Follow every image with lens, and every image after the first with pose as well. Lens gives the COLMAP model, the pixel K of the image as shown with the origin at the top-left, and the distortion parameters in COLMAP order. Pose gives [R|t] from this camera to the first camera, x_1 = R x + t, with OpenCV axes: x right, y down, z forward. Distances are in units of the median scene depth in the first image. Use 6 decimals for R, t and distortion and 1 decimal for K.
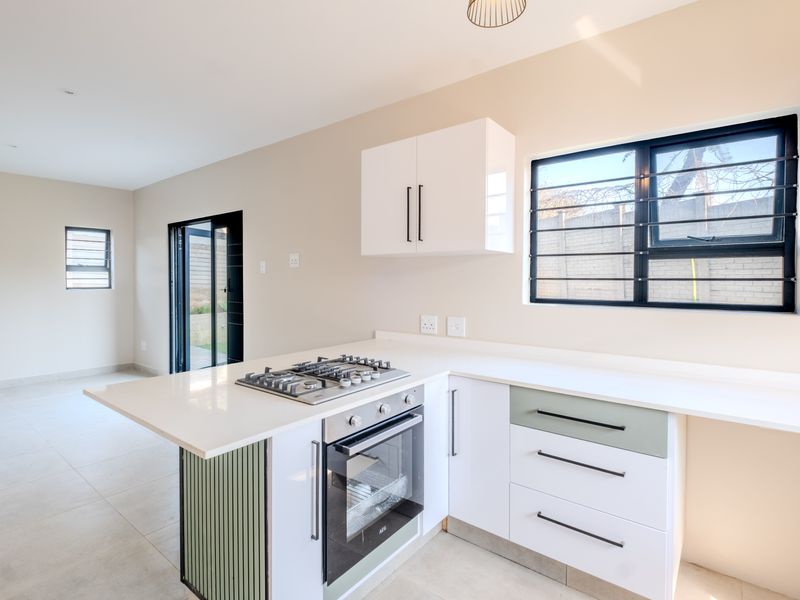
lens RADIAL K [[407.0, 0, 401.2], [0, 407.0, 279.6], [0, 0, 1]] dist [0.000739, -0.000453]
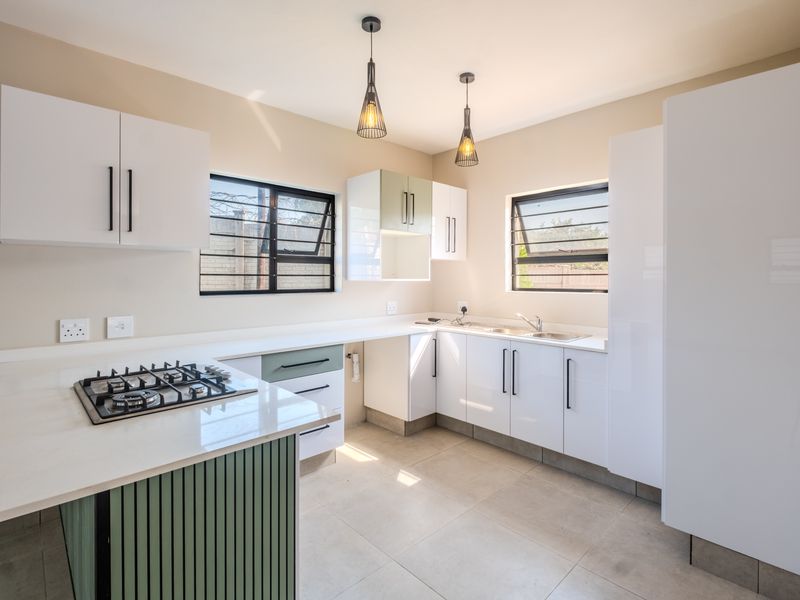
lens RADIAL K [[402.7, 0, 400.3], [0, 402.7, 273.5], [0, 0, 1]] dist [-0.000965, -0.000281]
pose [[0.147887, 0.006037, 0.988986, -0.605494], [-0.002080, 0.999981, -0.005793, 0.000445], [-0.989002, -0.001200, 0.147897, 0.227178]]
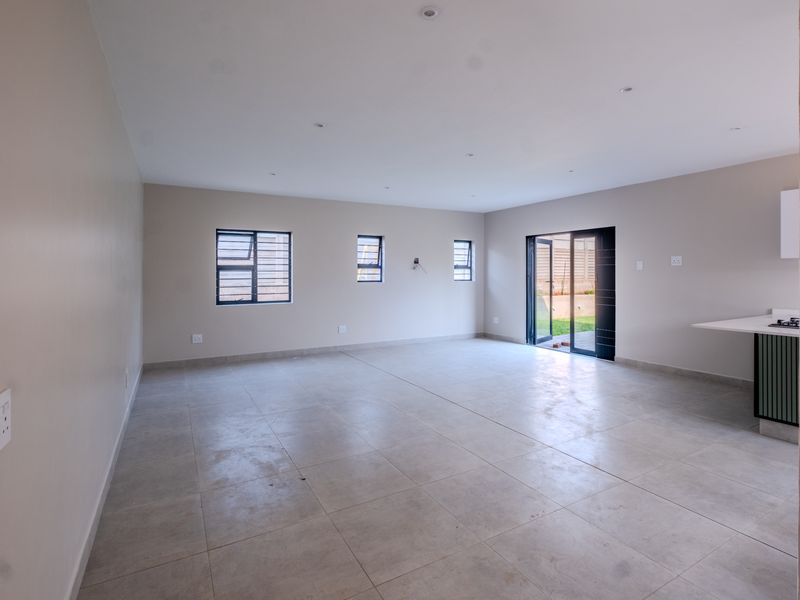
lens RADIAL K [[407.0, 0, 401.2], [0, 407.0, 279.6], [0, 0, 1]] dist [0.000739, -0.000453]
pose [[0.922326, 0.001568, -0.386410, -0.768962], [0.003516, 0.999916, 0.012450, -0.002822], [0.386397, -0.012841, 0.922243, -0.914547]]
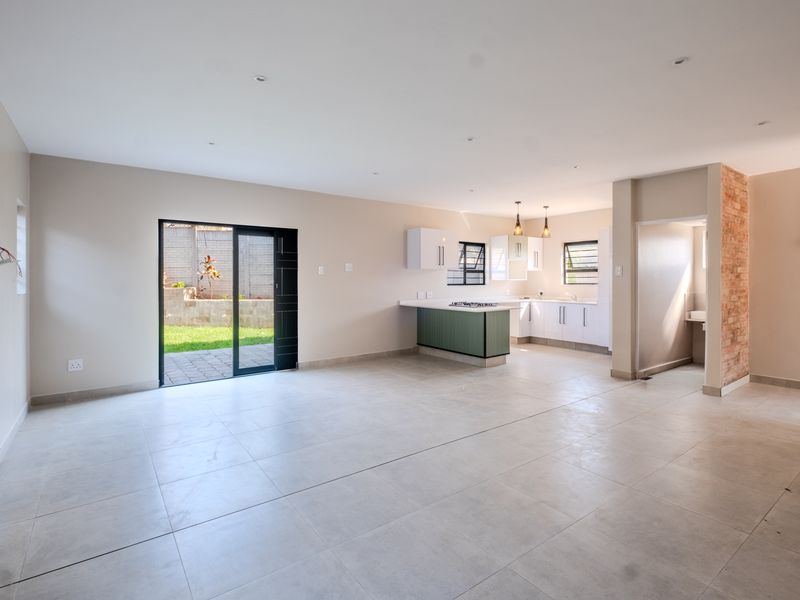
lens RADIAL K [[407.0, 0, 401.2], [0, 407.0, 279.6], [0, 0, 1]] dist [0.000739, -0.000453]
pose [[0.271401, -0.005757, 0.962449, -2.382364], [0.000846, 0.999983, 0.005743, -0.005596], [-0.962466, -0.000744, 0.271401, 0.393788]]
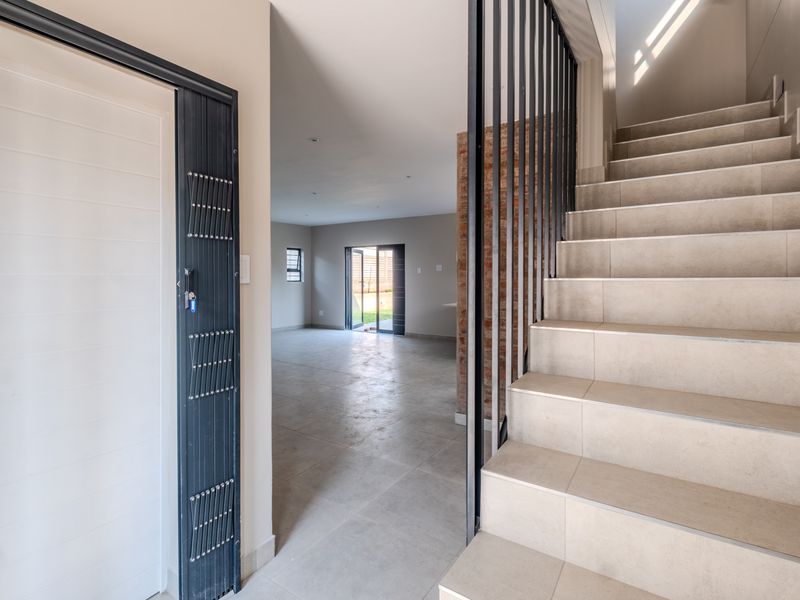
lens RADIAL K [[407.0, 0, 401.2], [0, 407.0, 279.6], [0, 0, 1]] dist [0.000739, -0.000453]
pose [[0.997865, -0.001220, 0.065297, -0.793120], [0.000747, 0.999973, 0.007282, 0.001440], [-0.065304, -0.007217, 0.997839, -1.622563]]
